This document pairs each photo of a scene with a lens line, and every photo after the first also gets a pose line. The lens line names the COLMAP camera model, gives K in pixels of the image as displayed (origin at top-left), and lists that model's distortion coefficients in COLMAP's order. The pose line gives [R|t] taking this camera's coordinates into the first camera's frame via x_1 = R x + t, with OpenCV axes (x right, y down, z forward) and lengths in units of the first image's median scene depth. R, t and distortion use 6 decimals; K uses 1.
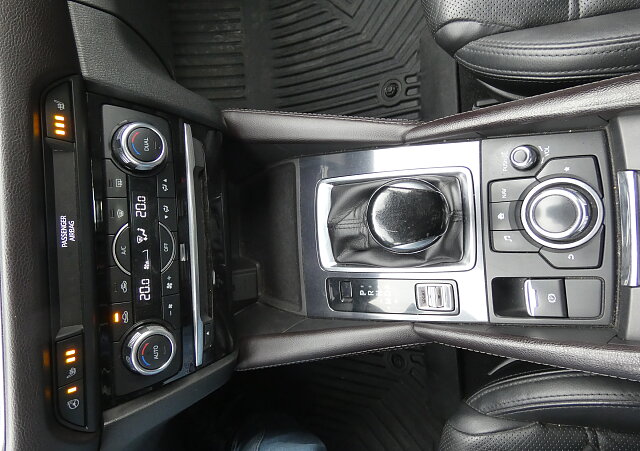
lens RADIAL K [[410.0, 0, 319.7], [0, 410.0, 225.8], [0, 0, 1]] dist [-0.000808, -0.000145]
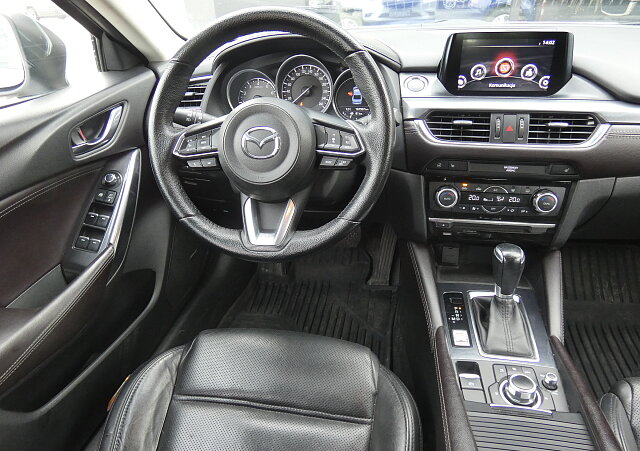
lens RADIAL K [[439.3, 0, 320.0], [0, 439.3, 225.6], [0, 0, 1]] dist [-0.011190, -0.001929]
pose [[-0.164529, 0.896038, -0.412366, 0.627535], [-0.979746, -0.100079, 0.173444, 0.425145], [0.114143, 0.432551, 0.894355, -0.868366]]
